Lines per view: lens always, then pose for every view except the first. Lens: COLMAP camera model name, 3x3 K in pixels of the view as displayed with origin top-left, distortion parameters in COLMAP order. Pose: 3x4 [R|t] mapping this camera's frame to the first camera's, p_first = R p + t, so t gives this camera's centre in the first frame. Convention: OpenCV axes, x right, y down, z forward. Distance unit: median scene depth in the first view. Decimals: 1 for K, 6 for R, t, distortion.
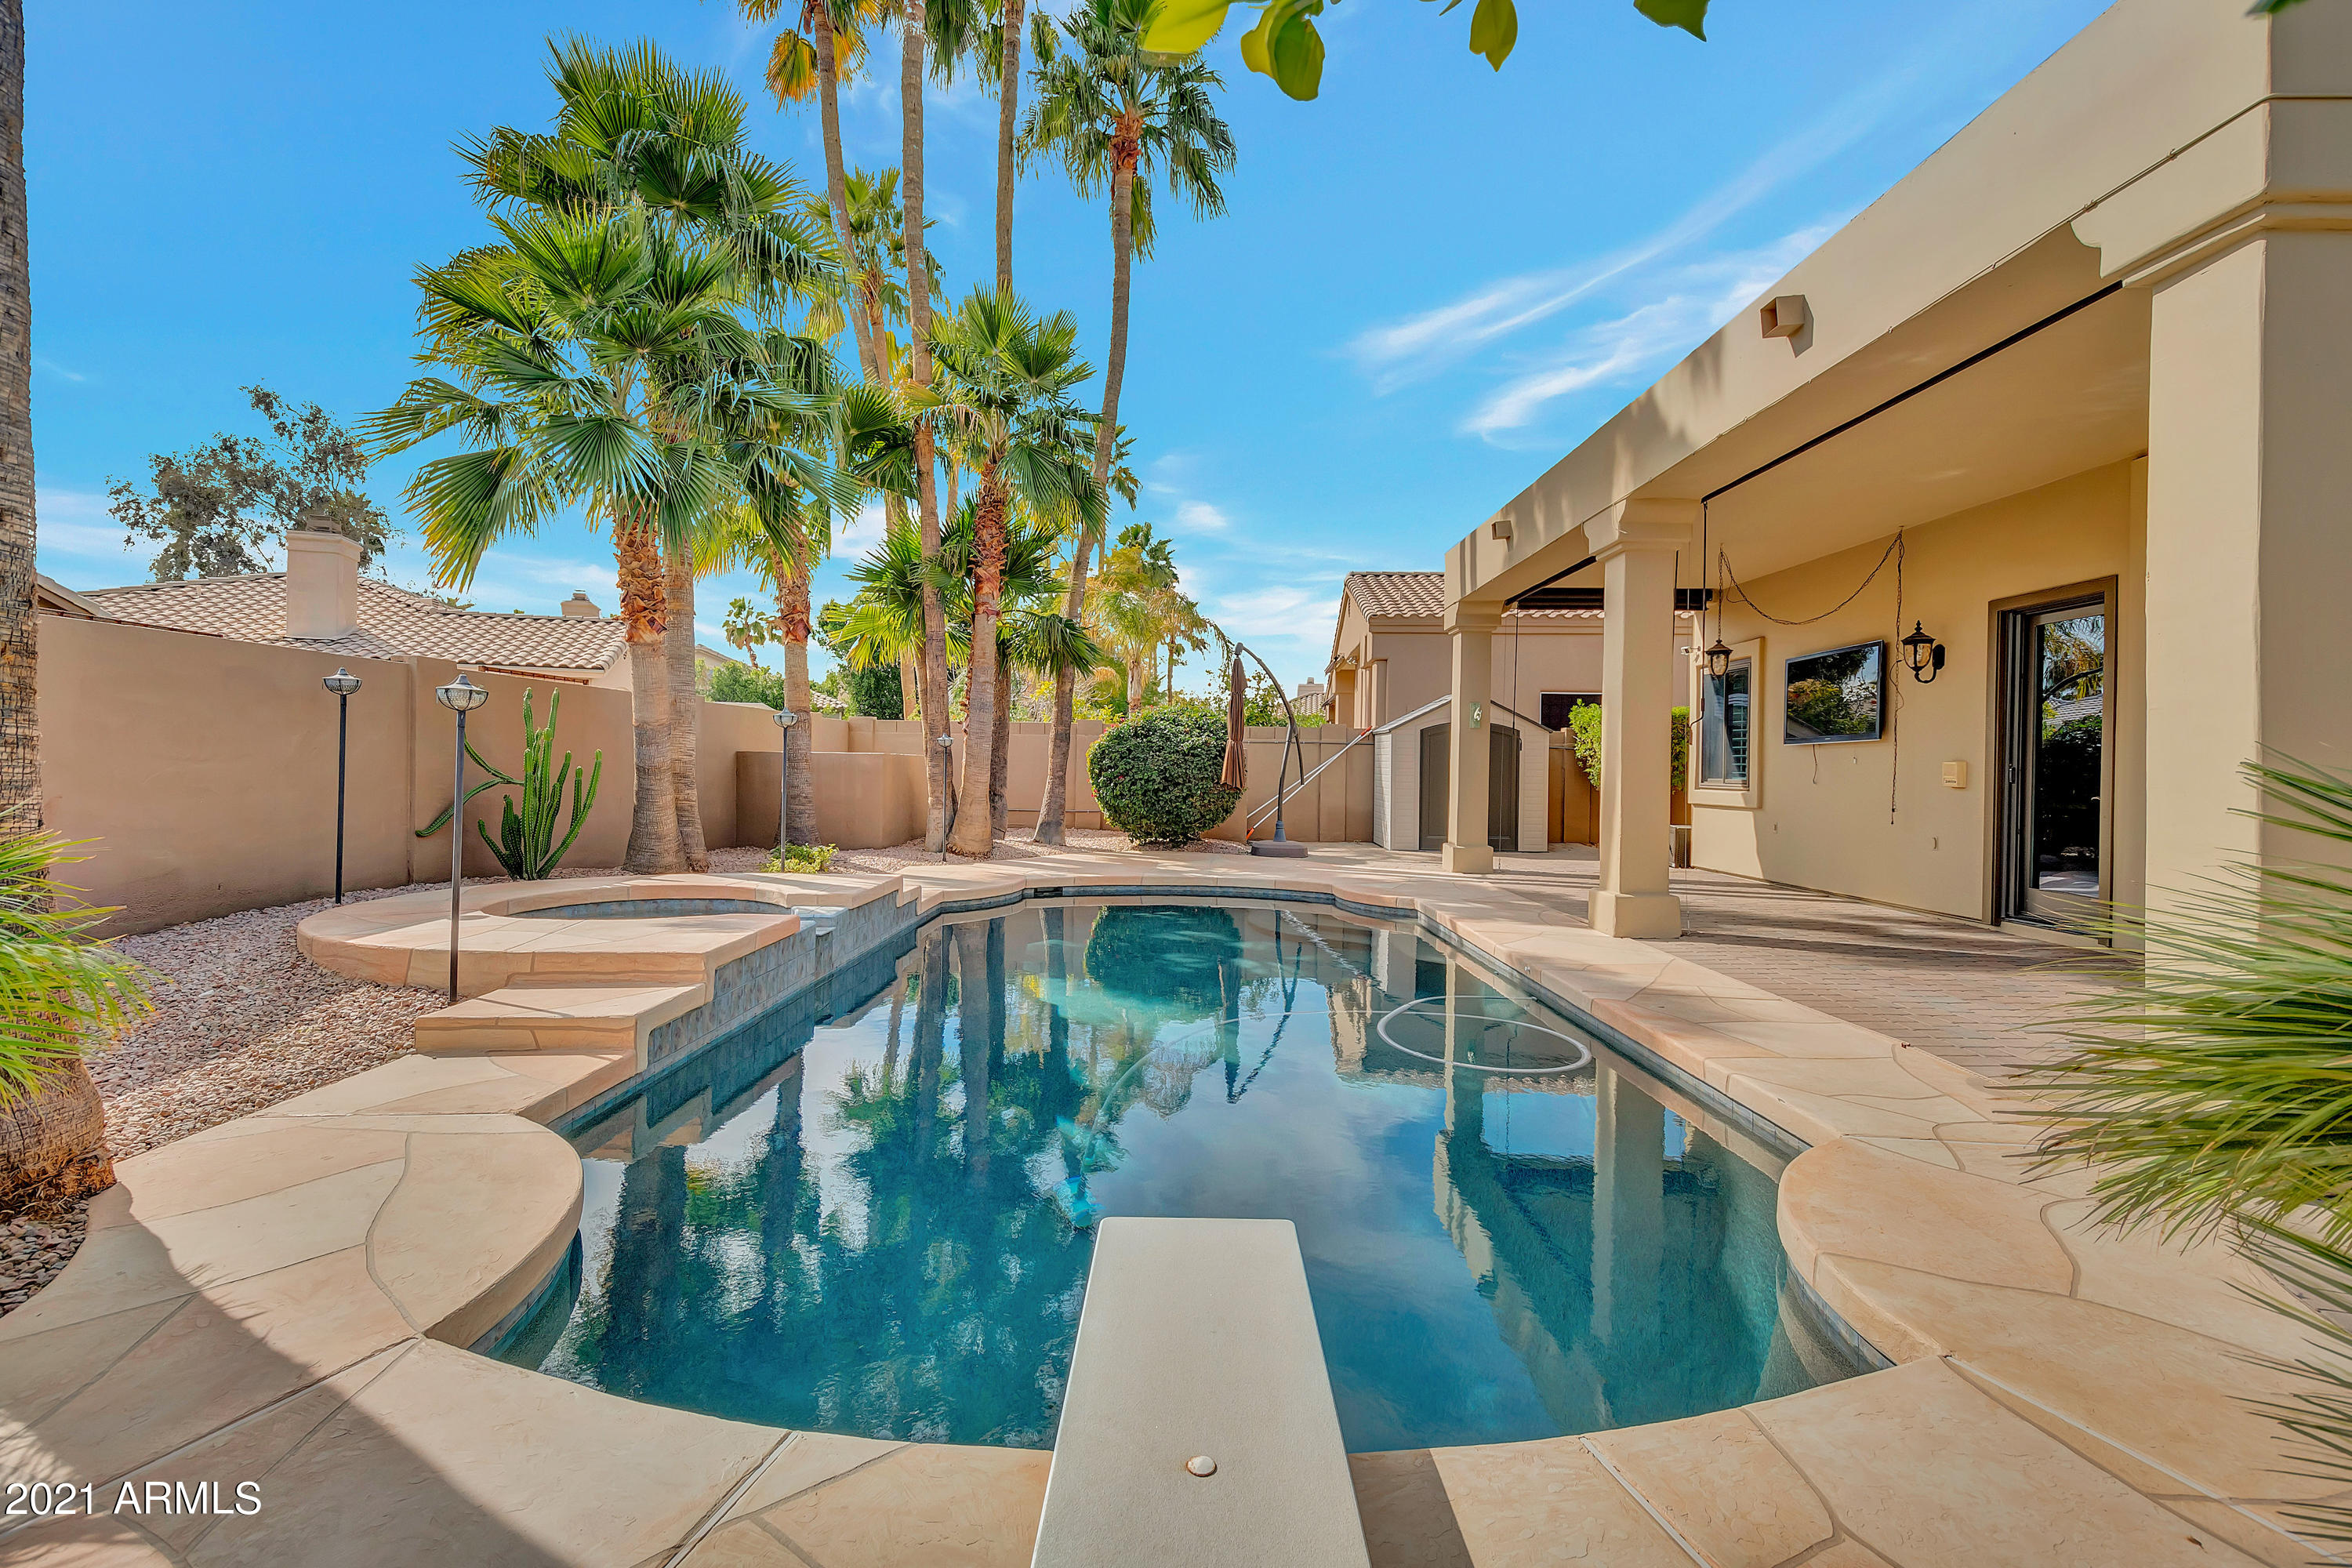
lens RADIAL K [[1047.1, 0, 1175.3], [0, 1047.1, 778.3], [0, 0, 1]] dist [-0.000141, -0.000004]
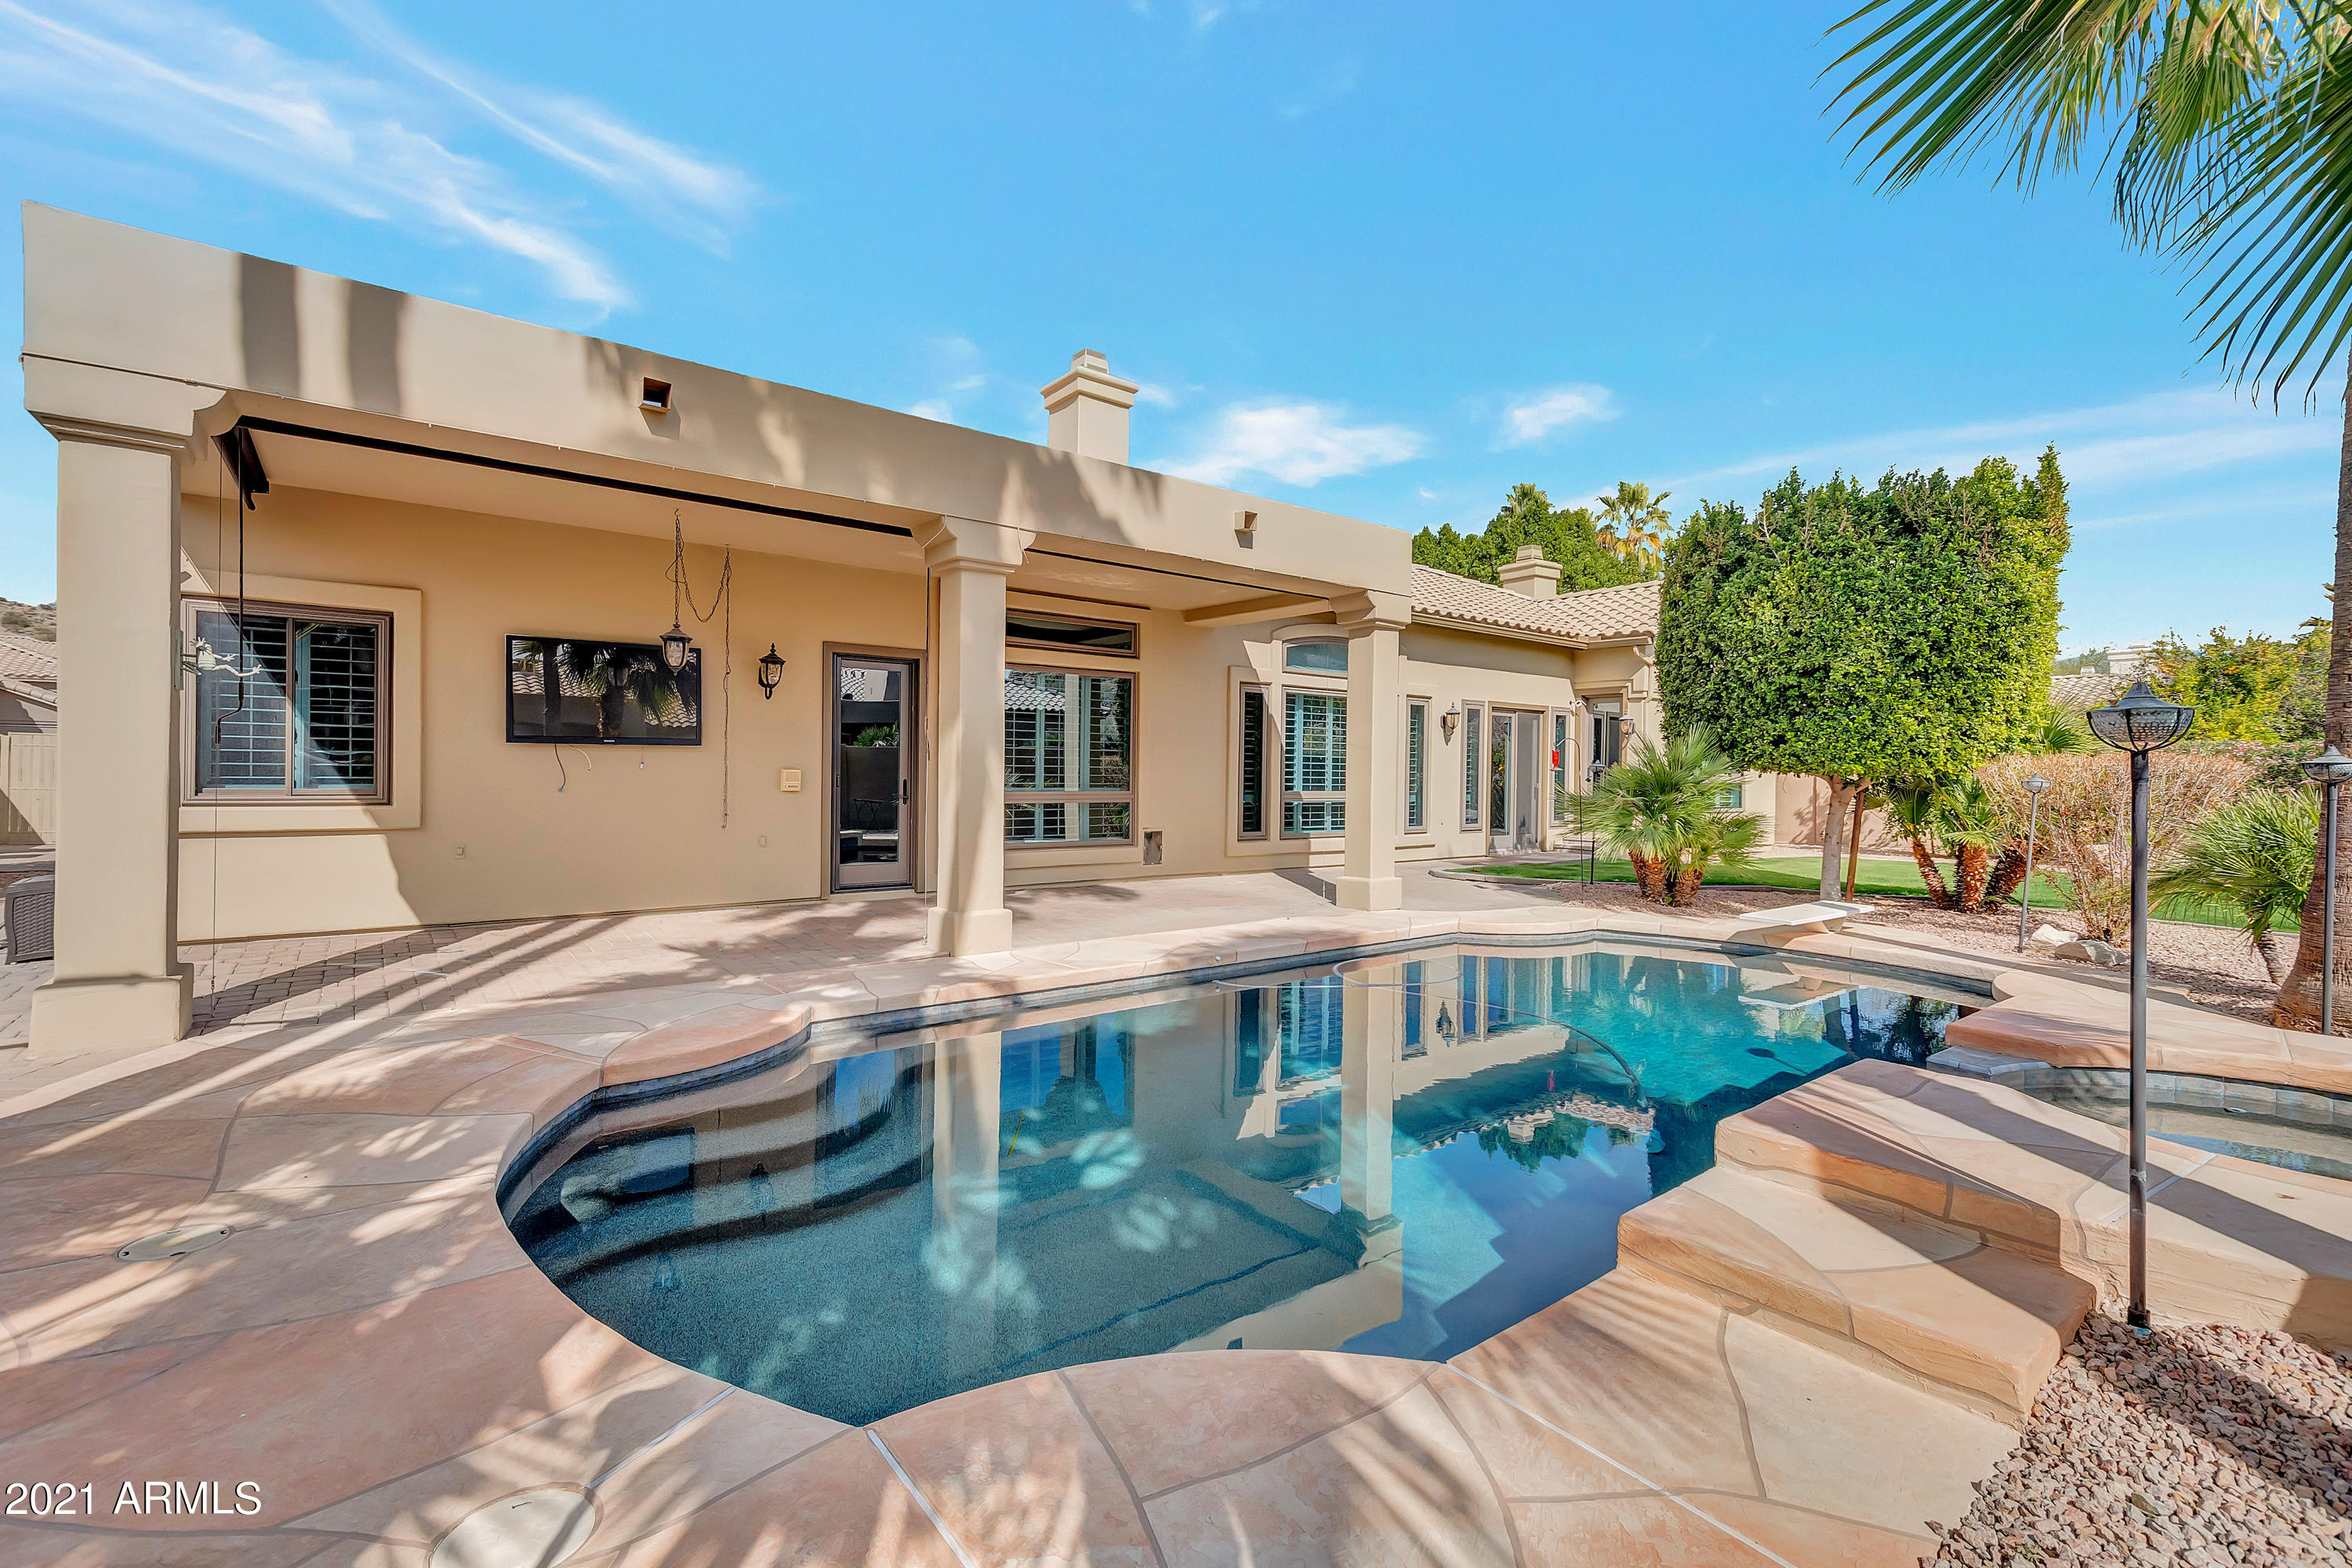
lens RADIAL K [[1047.1, 0, 1176.1], [0, 1047.1, 782.9], [0, 0, 1]] dist [-0.000141, -0.000004]
pose [[-0.628621, -0.022688, 0.777381, -0.331560], [-0.012439, 0.999740, 0.019119, -0.023136], [-0.777613, 0.002349, -0.628739, 1.068856]]
